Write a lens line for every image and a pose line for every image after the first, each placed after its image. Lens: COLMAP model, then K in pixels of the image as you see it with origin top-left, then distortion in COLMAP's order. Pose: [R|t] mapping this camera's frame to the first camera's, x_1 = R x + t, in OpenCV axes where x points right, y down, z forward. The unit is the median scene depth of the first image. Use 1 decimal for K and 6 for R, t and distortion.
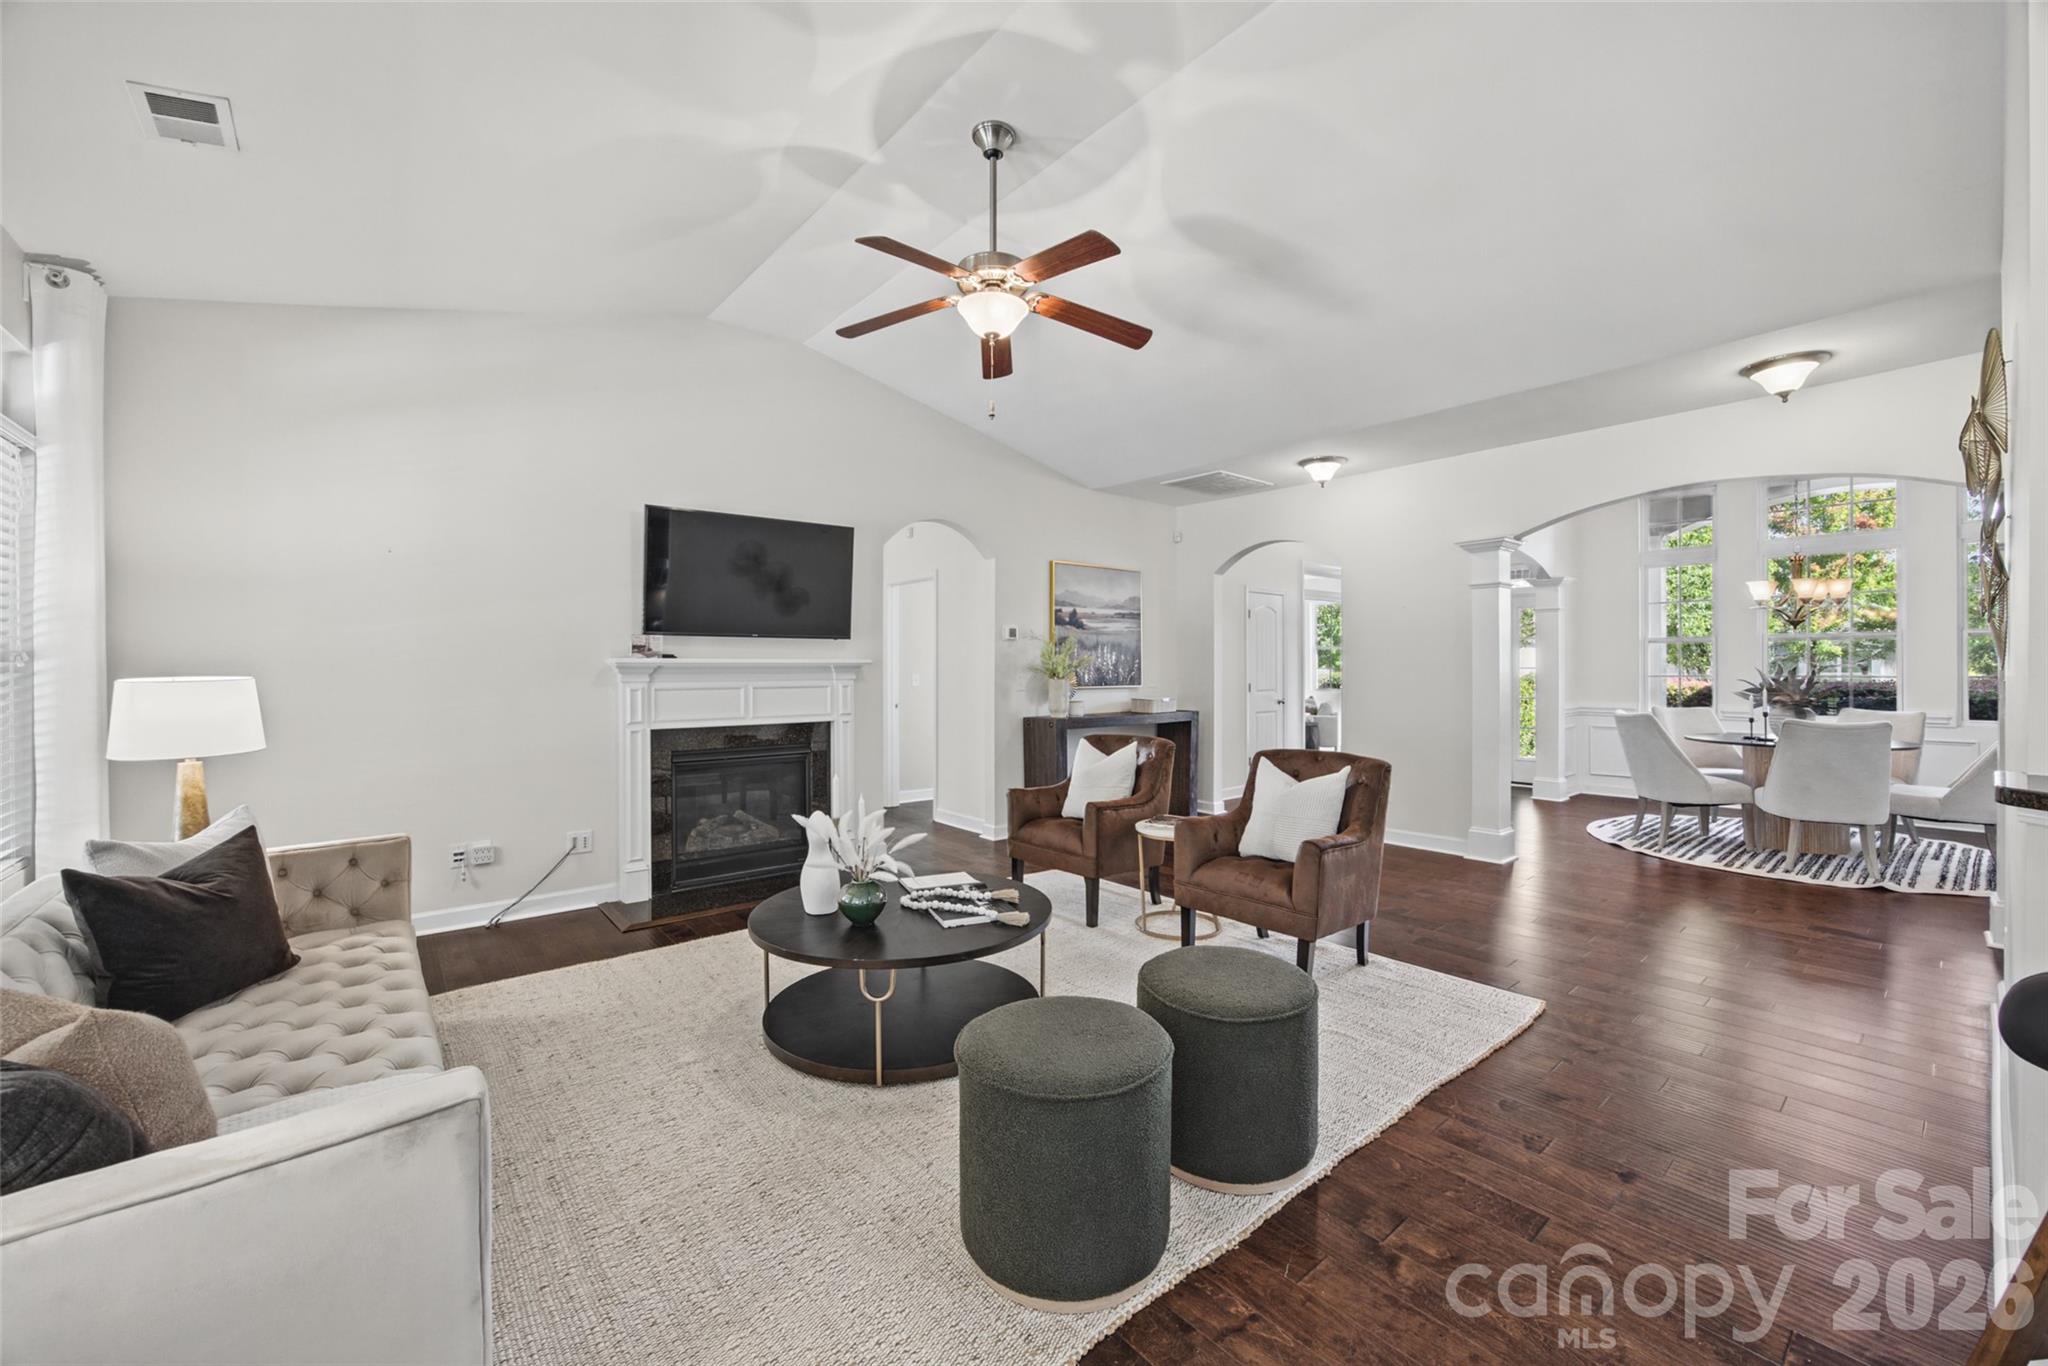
lens RADIAL K [[818.4, 0, 1019.9], [0, 818.4, 660.0], [0, 0, 1]] dist [-0.015225, 0.000029]
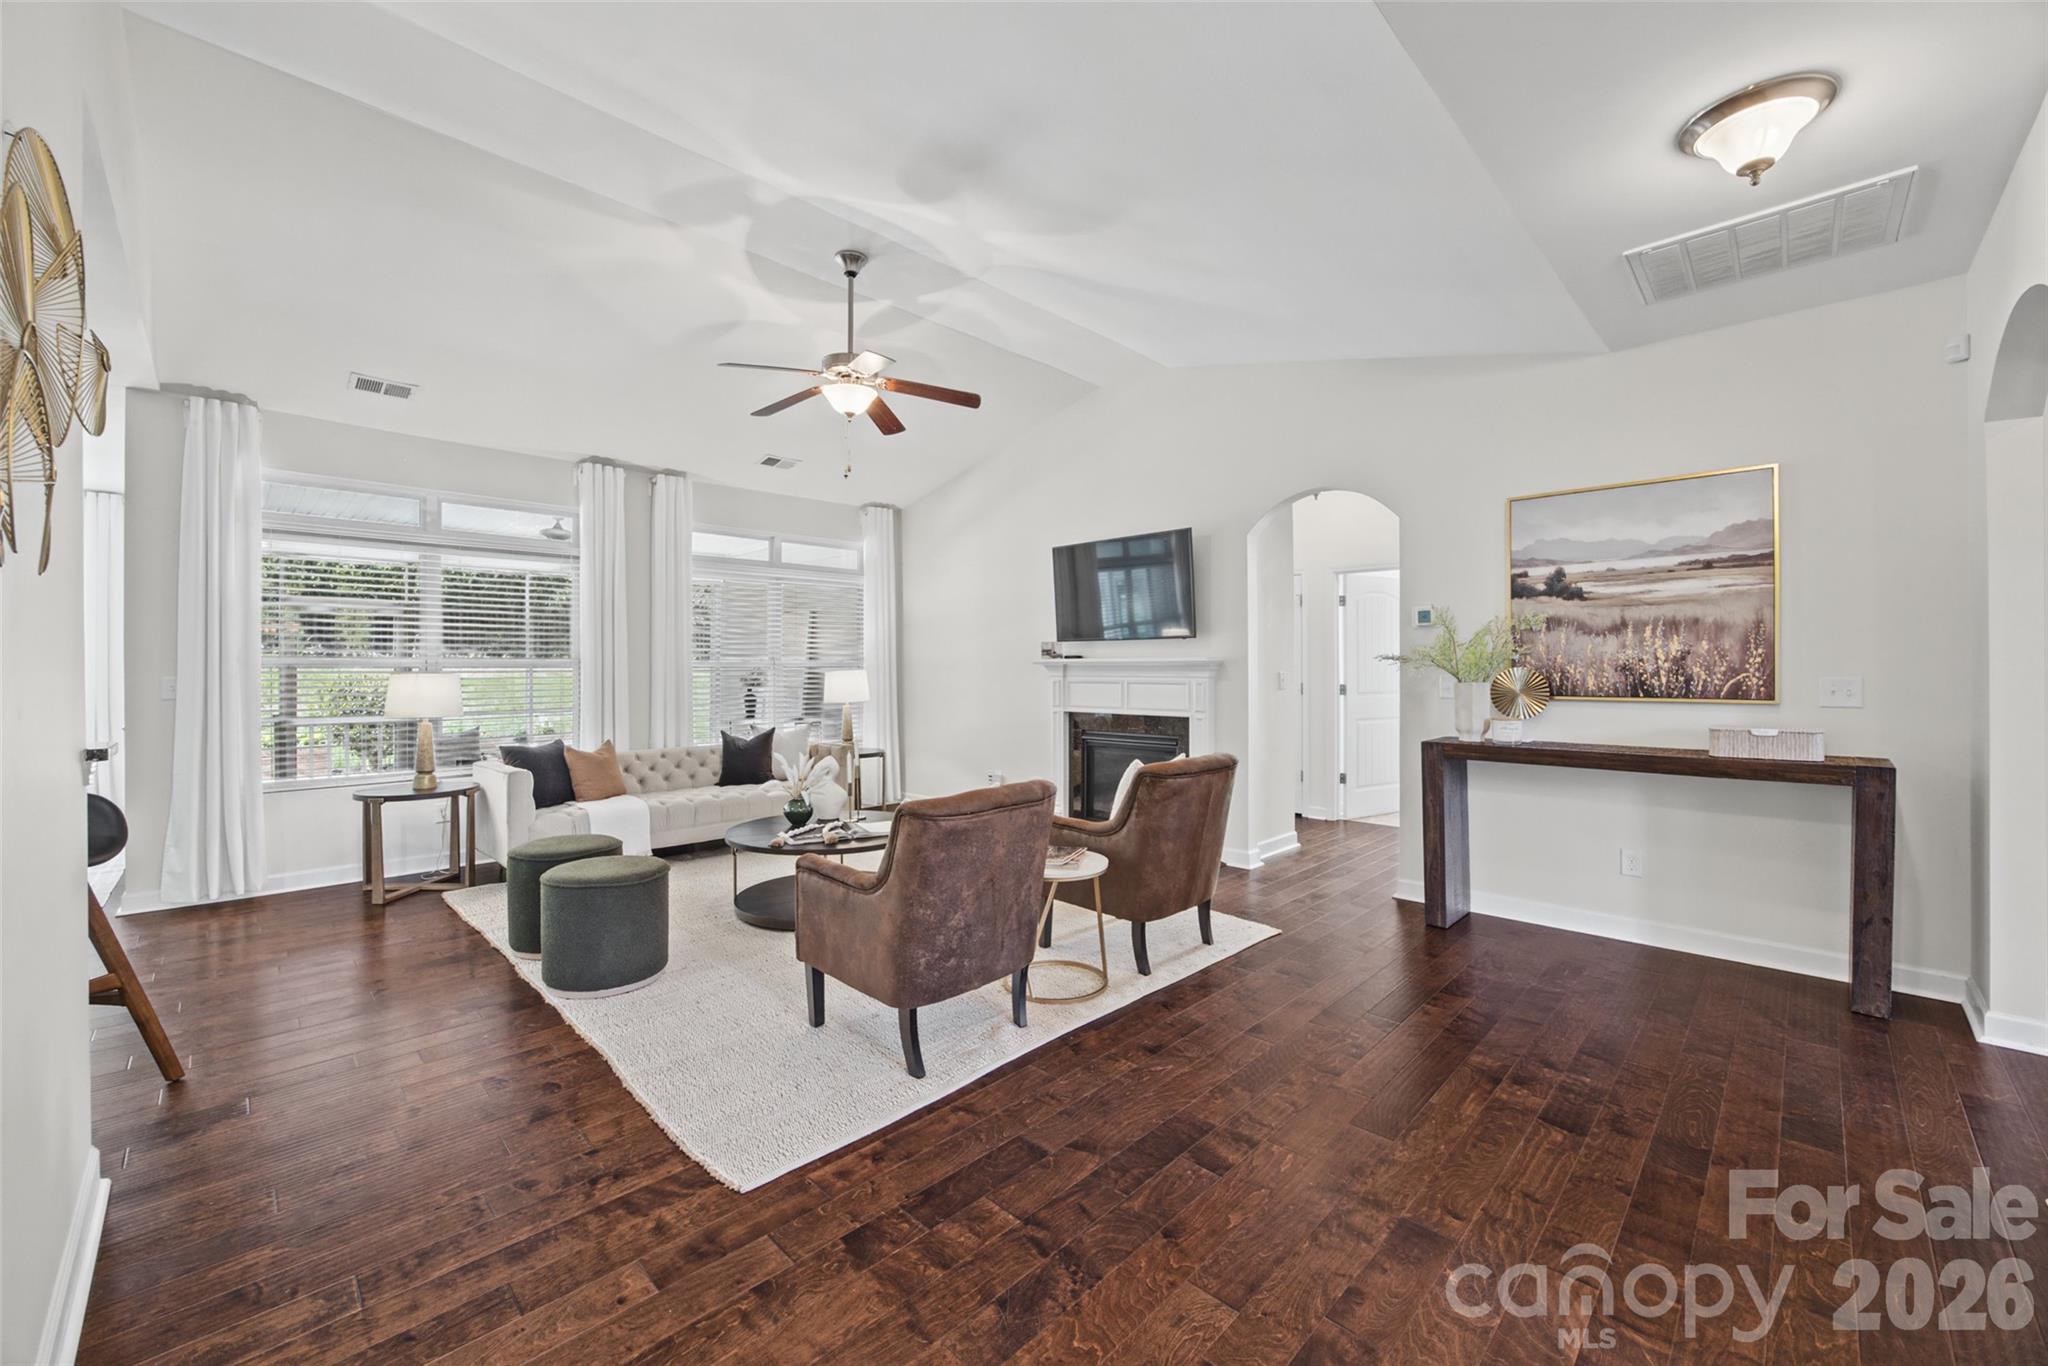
lens RADIAL K [[796.6, 0, 1019.5], [0, 796.6, 663.8], [0, 0, 1]] dist [-0.028642, 0.000044]
pose [[0.095931, -0.001610, -0.995387, 0.630351], [0.010318, 0.999947, -0.000623, 0.004646], [0.995335, -0.010211, 0.095943, 0.572284]]
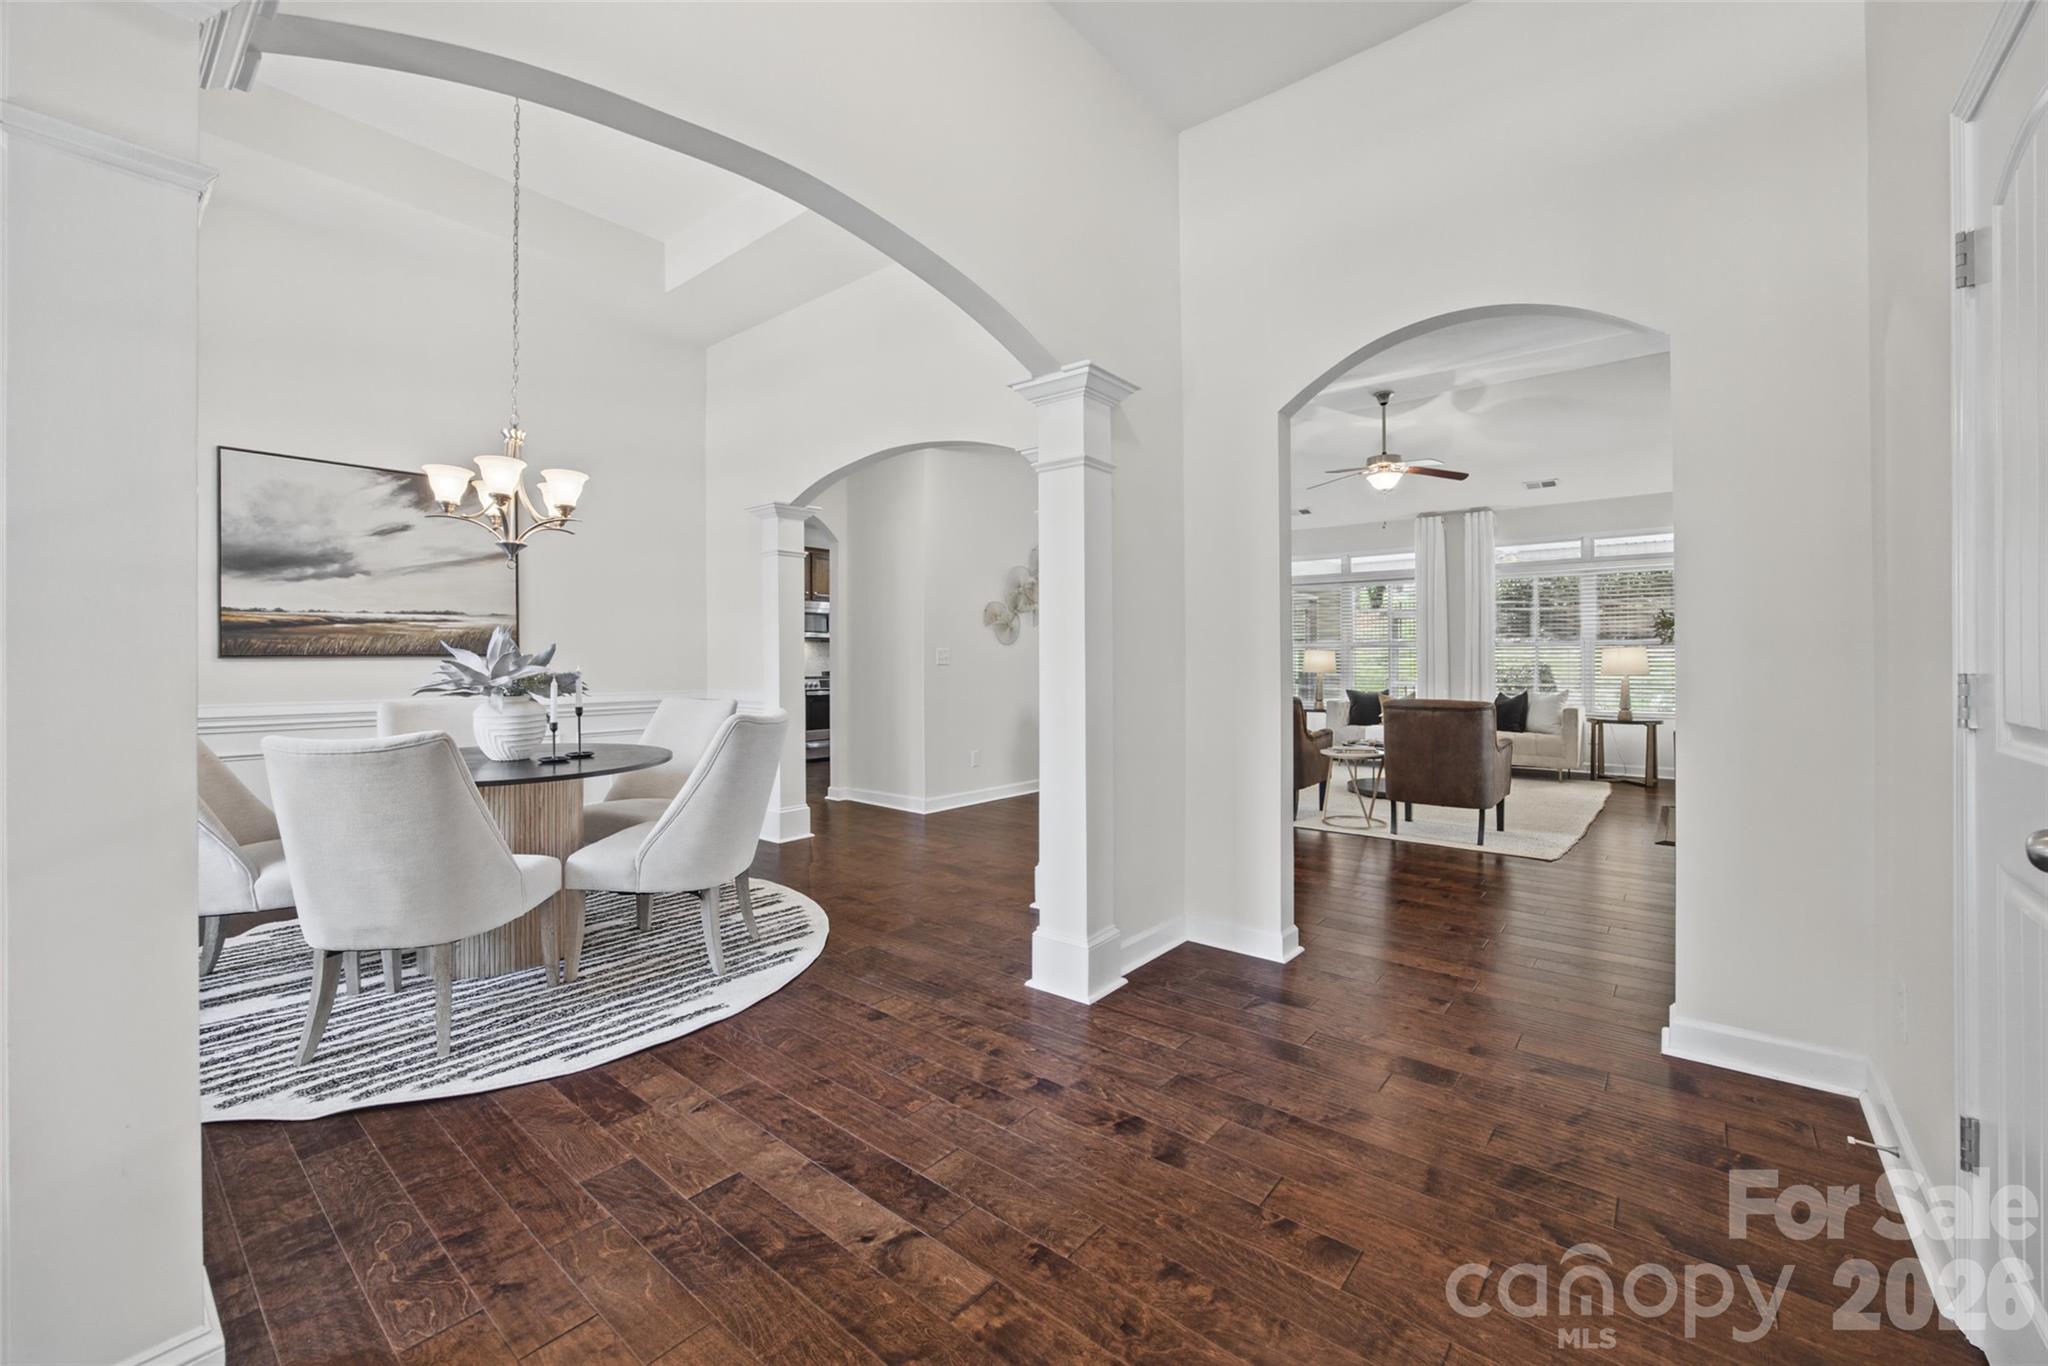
lens RADIAL K [[812.1, 0, 1029.7], [0, 812.1, 673.1], [0, 0, 1]] dist [-0.017726, -0.000053]
pose [[-0.981706, 0.000566, -0.190401, 0.662922], [-0.001057, 0.999964, 0.008421, 0.041133], [0.190399, 0.008468, -0.981670, 1.501152]]
